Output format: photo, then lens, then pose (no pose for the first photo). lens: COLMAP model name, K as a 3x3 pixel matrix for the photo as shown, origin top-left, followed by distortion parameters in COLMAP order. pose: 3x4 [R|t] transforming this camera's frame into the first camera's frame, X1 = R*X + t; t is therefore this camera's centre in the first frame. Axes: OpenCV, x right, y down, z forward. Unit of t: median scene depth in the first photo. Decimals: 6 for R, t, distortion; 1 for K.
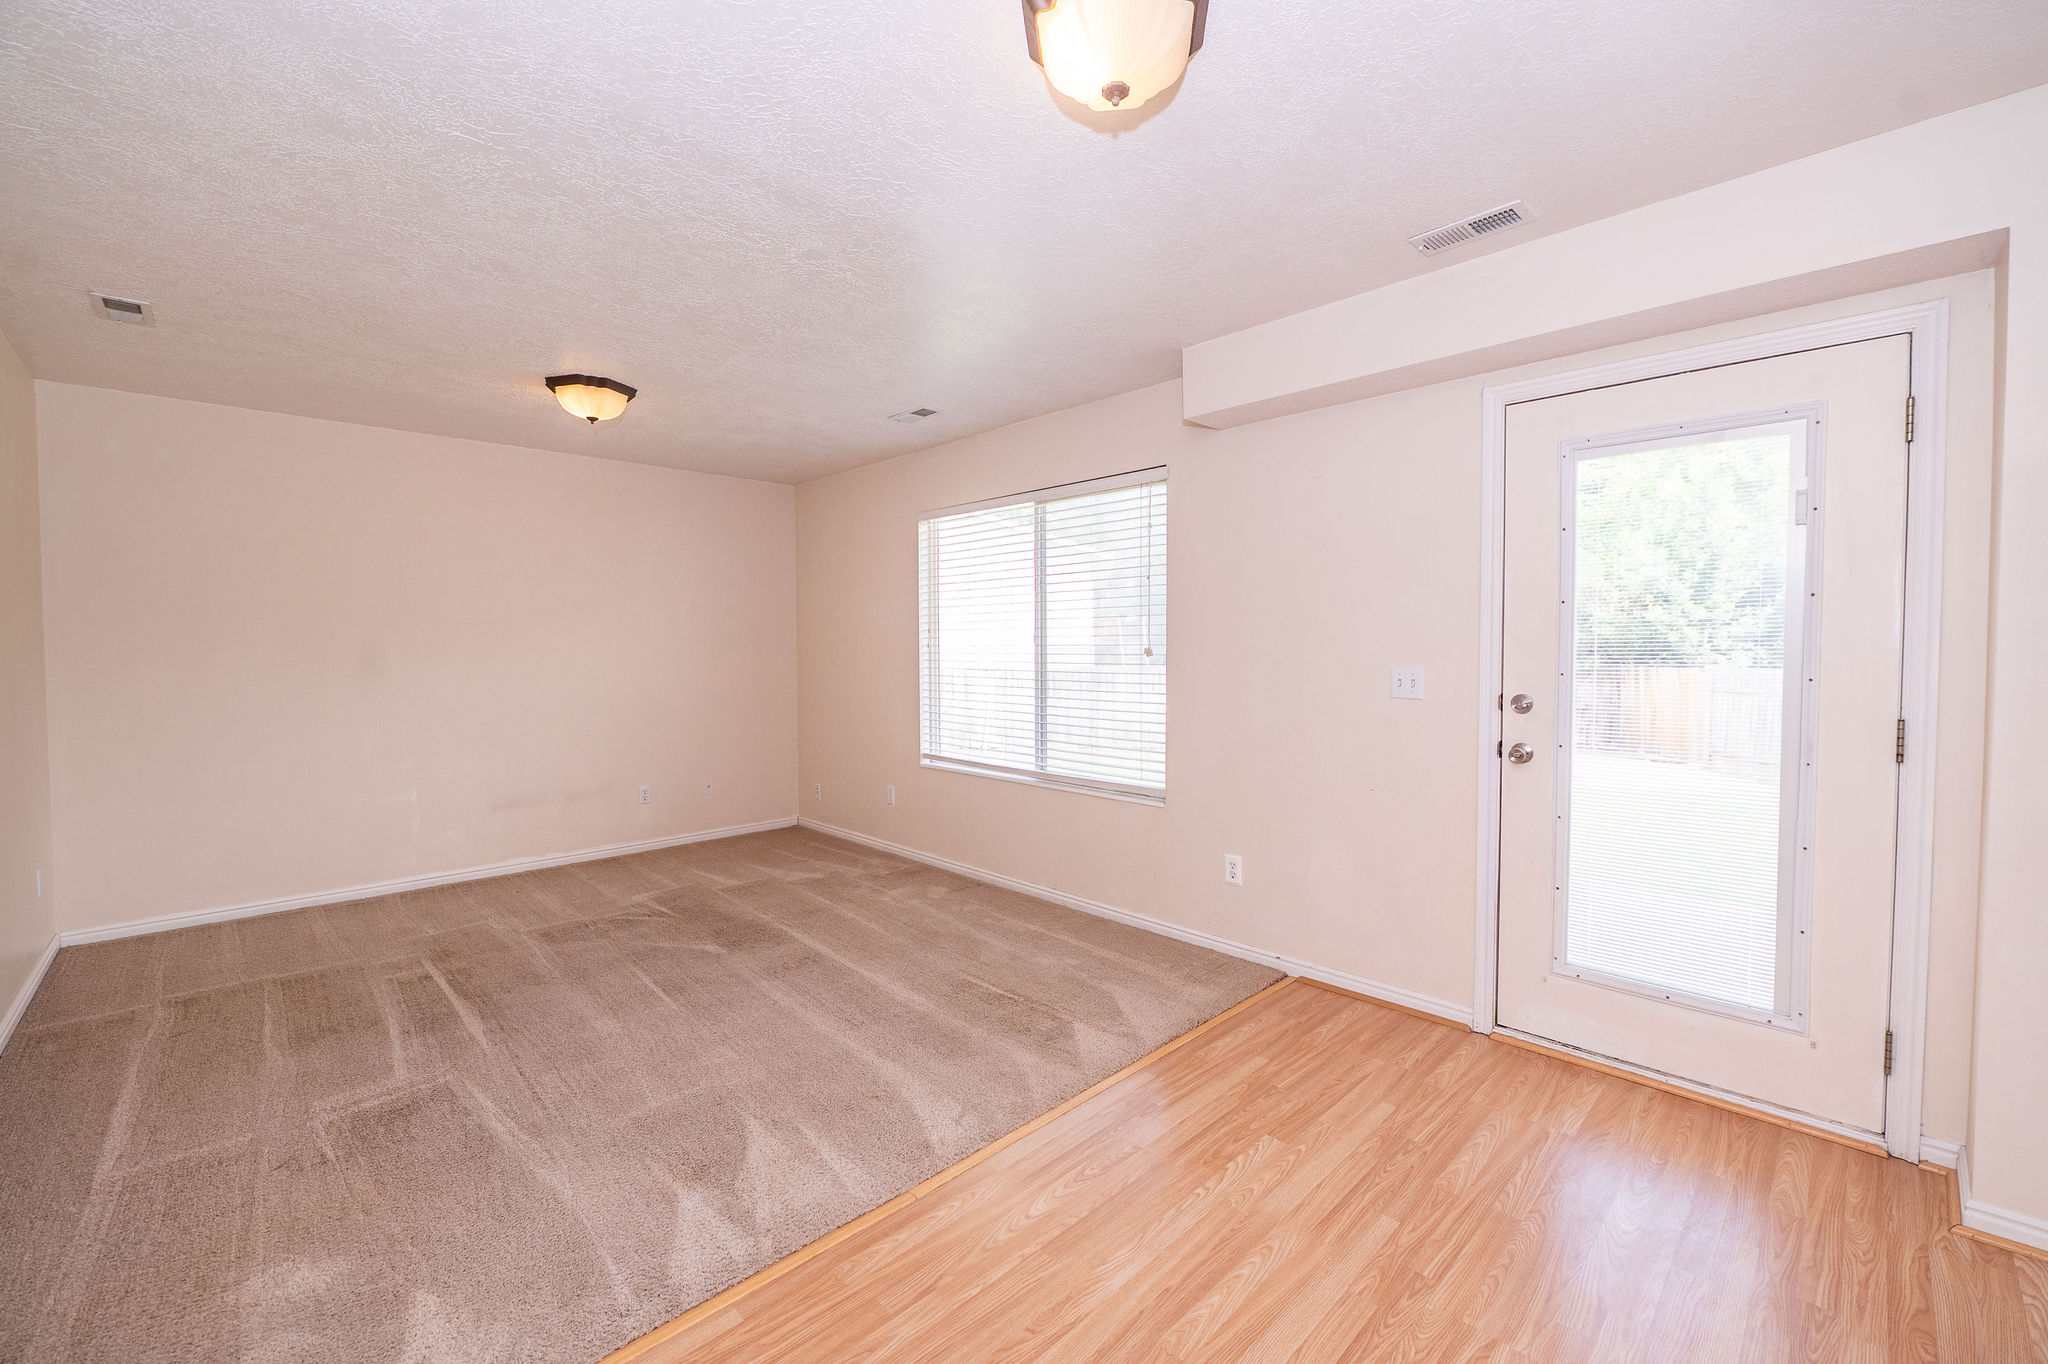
lens RADIAL K [[807.8, 0, 1037.6], [0, 807.8, 675.4], [0, 0, 1]] dist [-0.013638, 0.000190]
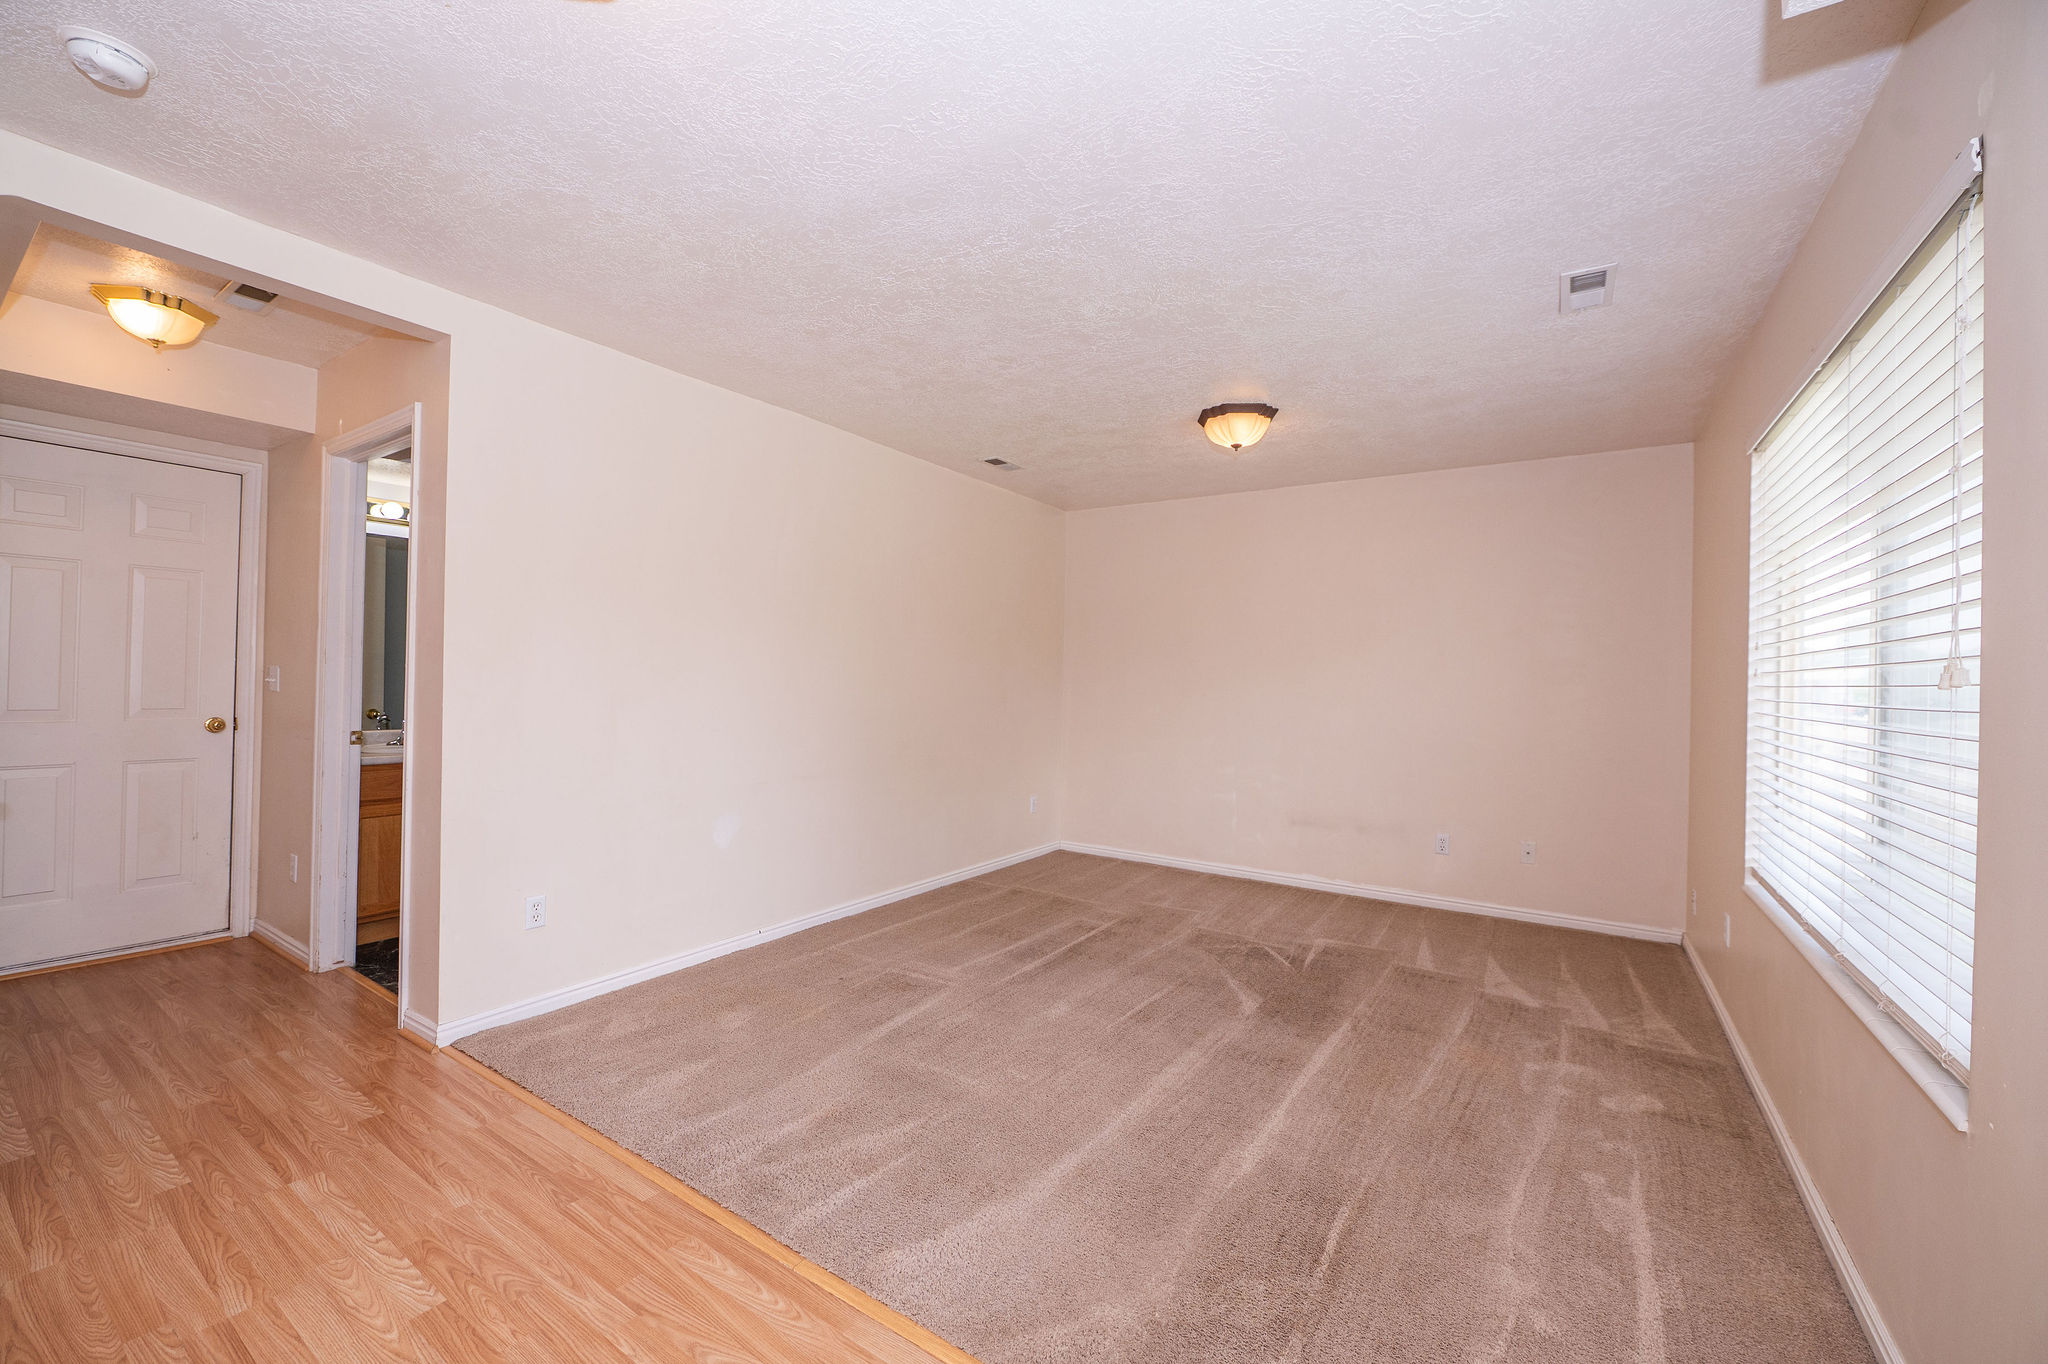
lens RADIAL K [[807.8, 0, 1029.9], [0, 807.8, 676.0], [0, 0, 1]] dist [-0.013638, 0.000190]
pose [[0.217037, 0.004978, -0.976151, 0.400765], [-0.057785, 0.998299, -0.007757, -0.002346], [0.974452, 0.058090, 0.216955, 0.542548]]
